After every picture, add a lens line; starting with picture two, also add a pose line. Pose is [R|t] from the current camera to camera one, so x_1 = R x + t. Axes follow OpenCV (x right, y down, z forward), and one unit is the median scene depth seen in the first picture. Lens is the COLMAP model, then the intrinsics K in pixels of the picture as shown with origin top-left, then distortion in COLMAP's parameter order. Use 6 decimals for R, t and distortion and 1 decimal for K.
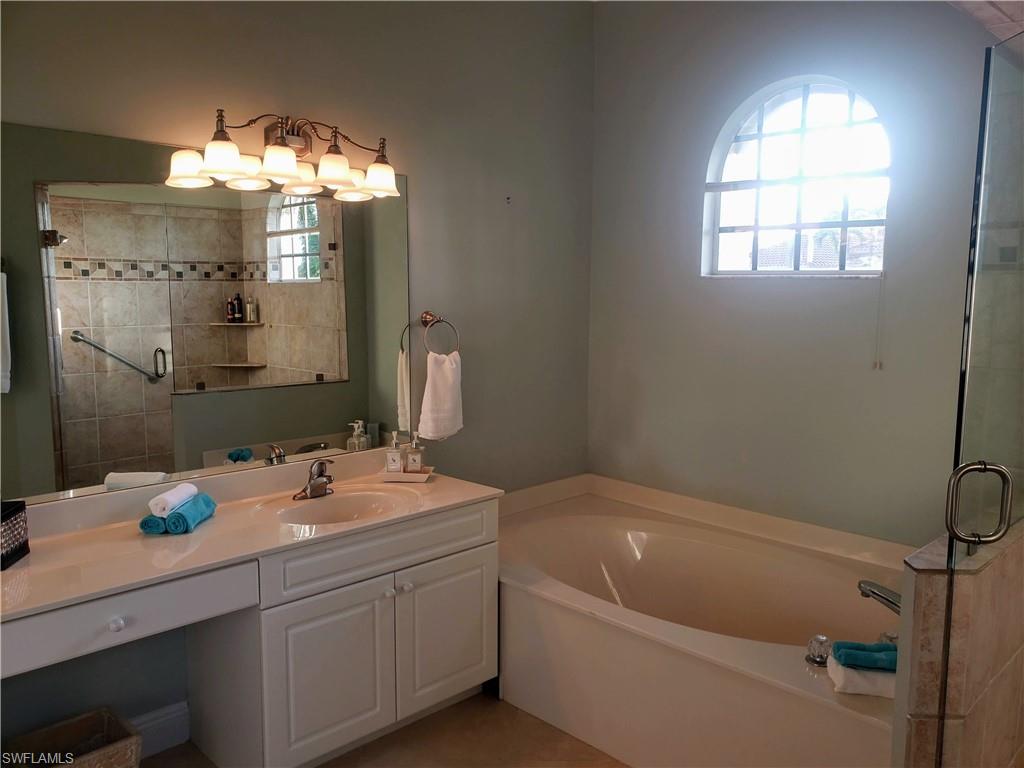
lens RADIAL K [[763.0, 0, 512.0], [0, 763.0, 384.0], [0, 0, 1]] dist [-0.001738, 0.002476]
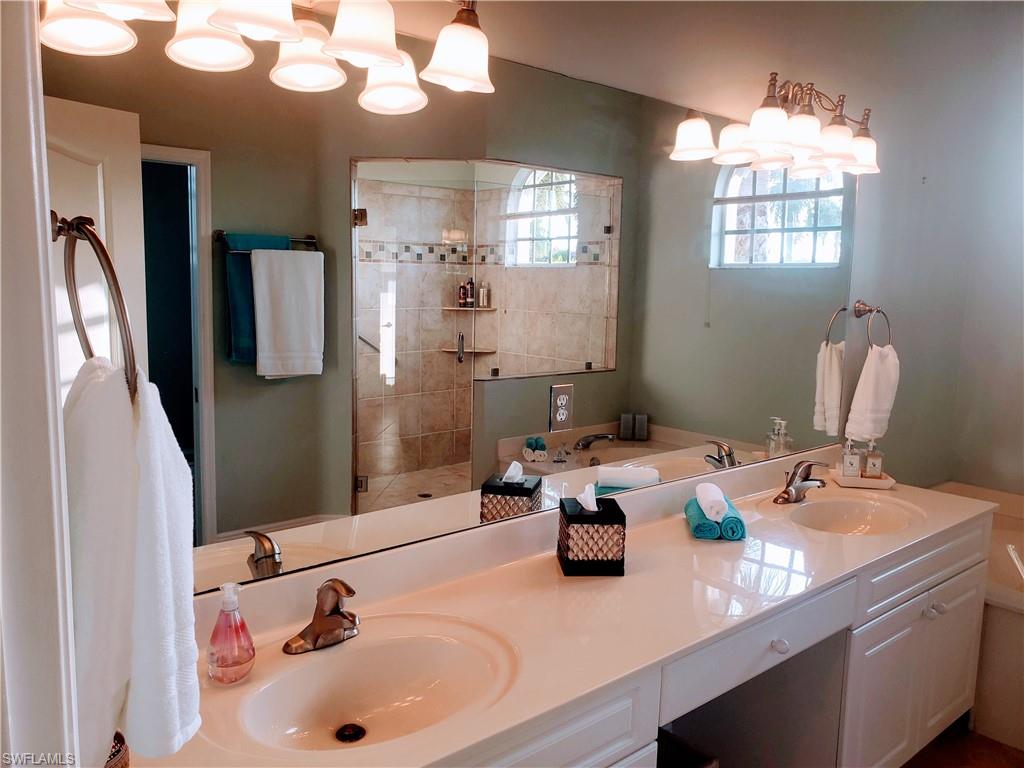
lens RADIAL K [[767.3, 0, 511.7], [0, 767.3, 398.2], [0, 0, 1]] dist [0.004127, -0.003089]
pose [[0.995680, 0.031839, -0.087218, -0.238012], [-0.028872, 0.998968, 0.035072, 0.000356], [0.088244, -0.032403, 0.995572, 0.022982]]
